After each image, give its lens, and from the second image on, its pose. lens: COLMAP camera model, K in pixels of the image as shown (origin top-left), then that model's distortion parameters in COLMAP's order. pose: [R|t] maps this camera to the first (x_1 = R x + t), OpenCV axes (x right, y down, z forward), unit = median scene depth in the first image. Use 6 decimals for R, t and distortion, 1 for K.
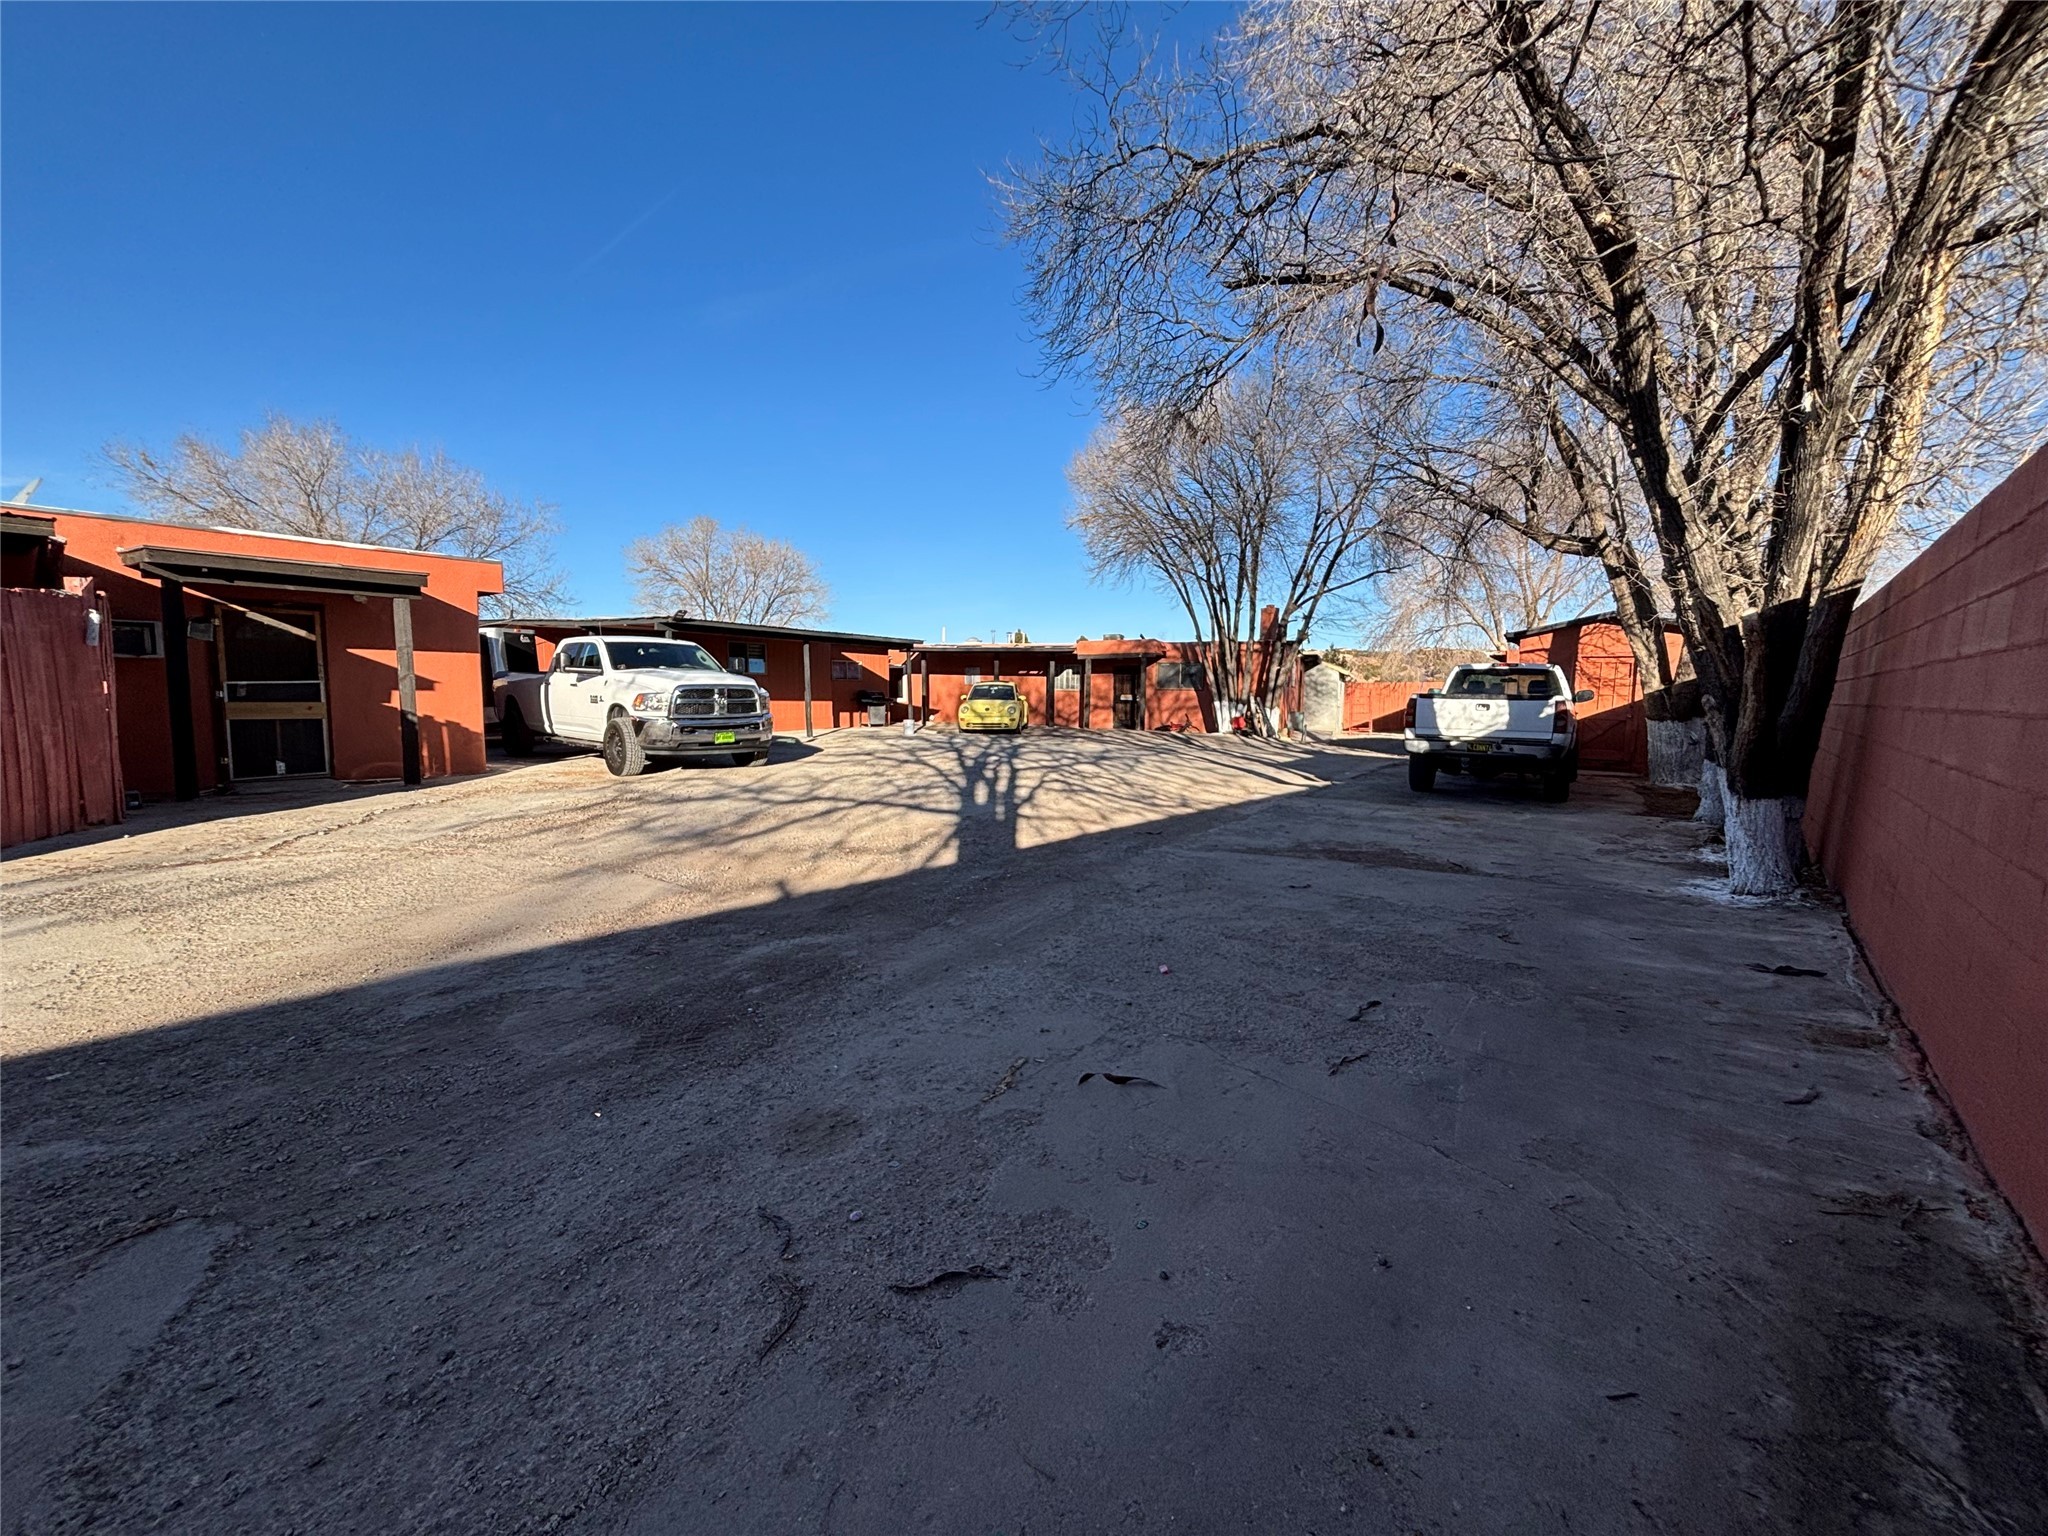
lens RADIAL K [[825.2, 0, 1024.0], [0, 825.2, 768.0], [0, 0, 1]] dist [-0.001092, -0.000238]
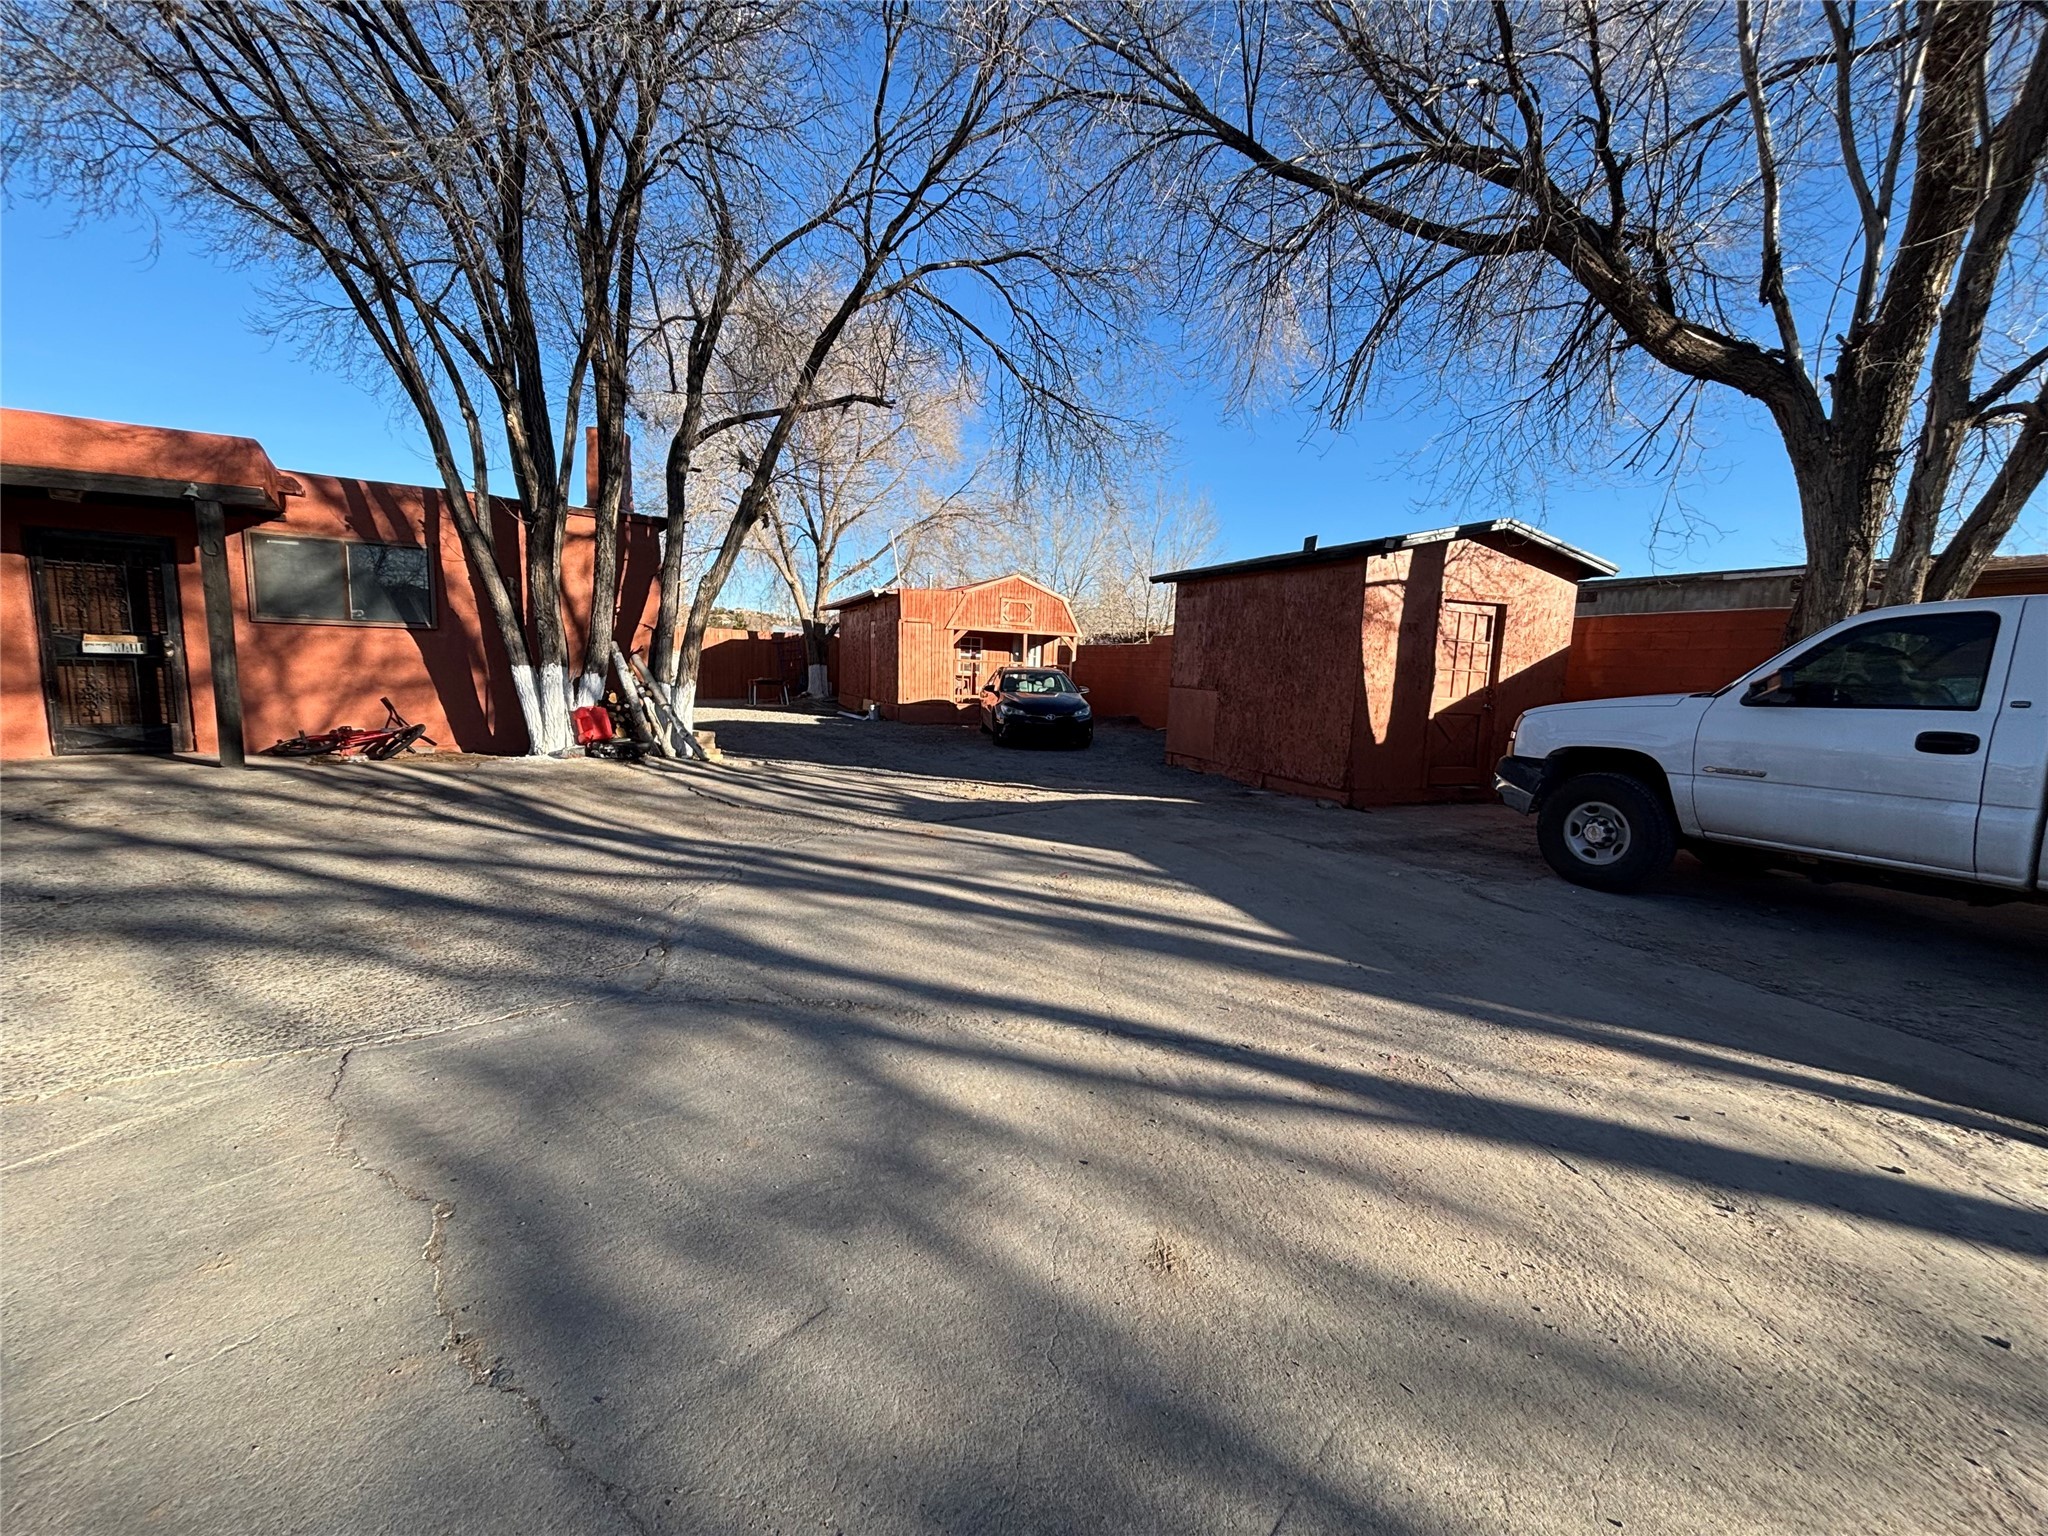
lens RADIAL K [[825.2, 0, 1024.0], [0, 825.2, 768.0], [0, 0, 1]] dist [-0.001092, -0.000238]
pose [[0.481446, -0.102905, 0.870414, 0.026251], [0.052564, 0.994686, 0.088523, -0.054973], [-0.874898, 0.003133, 0.484297, 0.613403]]
